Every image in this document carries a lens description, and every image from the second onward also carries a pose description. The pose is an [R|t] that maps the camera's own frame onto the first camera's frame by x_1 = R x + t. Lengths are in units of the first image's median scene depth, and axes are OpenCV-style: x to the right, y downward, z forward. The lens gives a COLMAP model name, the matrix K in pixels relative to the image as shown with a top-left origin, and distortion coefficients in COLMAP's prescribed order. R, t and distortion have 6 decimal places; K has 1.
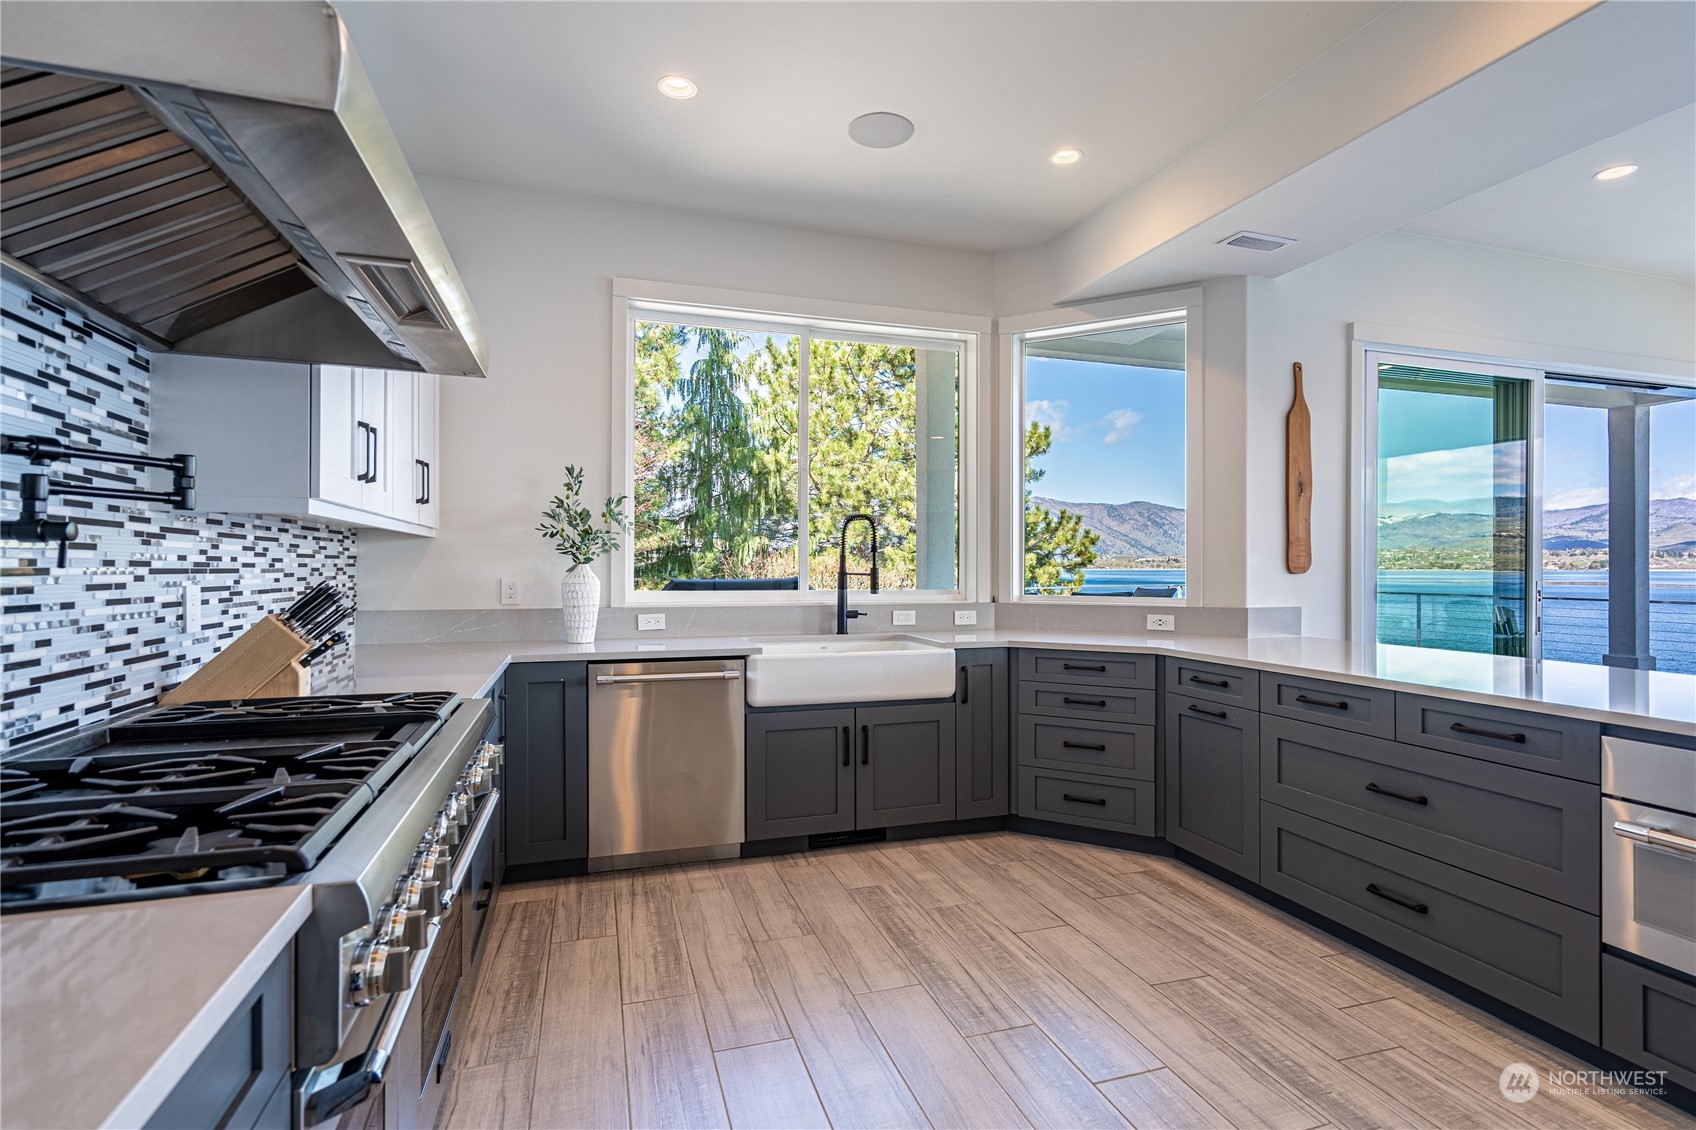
lens RADIAL K [[816.8, 0, 858.7], [0, 816.8, 574.3], [0, 0, 1]] dist [-0.005422, 0.002678]
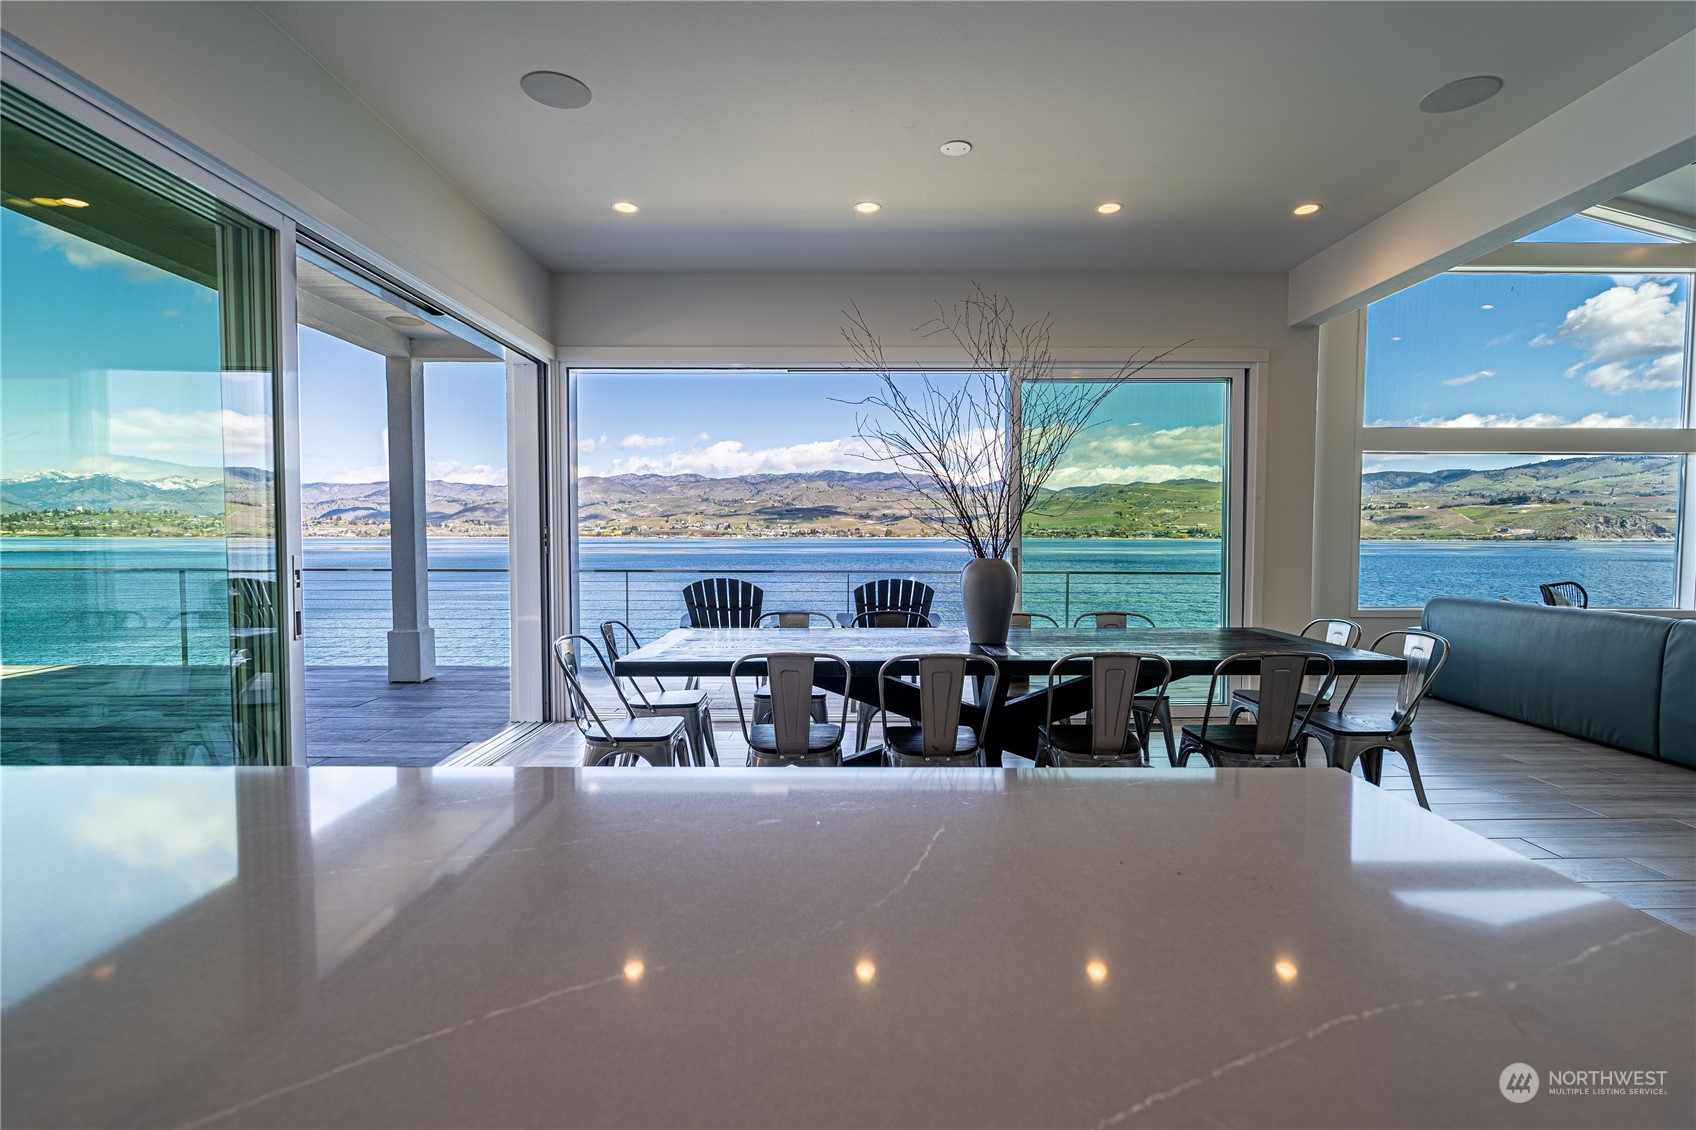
lens RADIAL K [[816.8, 0, 854.0], [0, 816.8, 562.2], [0, 0, 1]] dist [-0.005422, 0.002678]
pose [[0.307245, -0.030449, 0.951143, 0.205672], [0.006661, 0.999532, 0.029846, -0.001452], [-0.951607, -0.002835, 0.307304, 0.220394]]
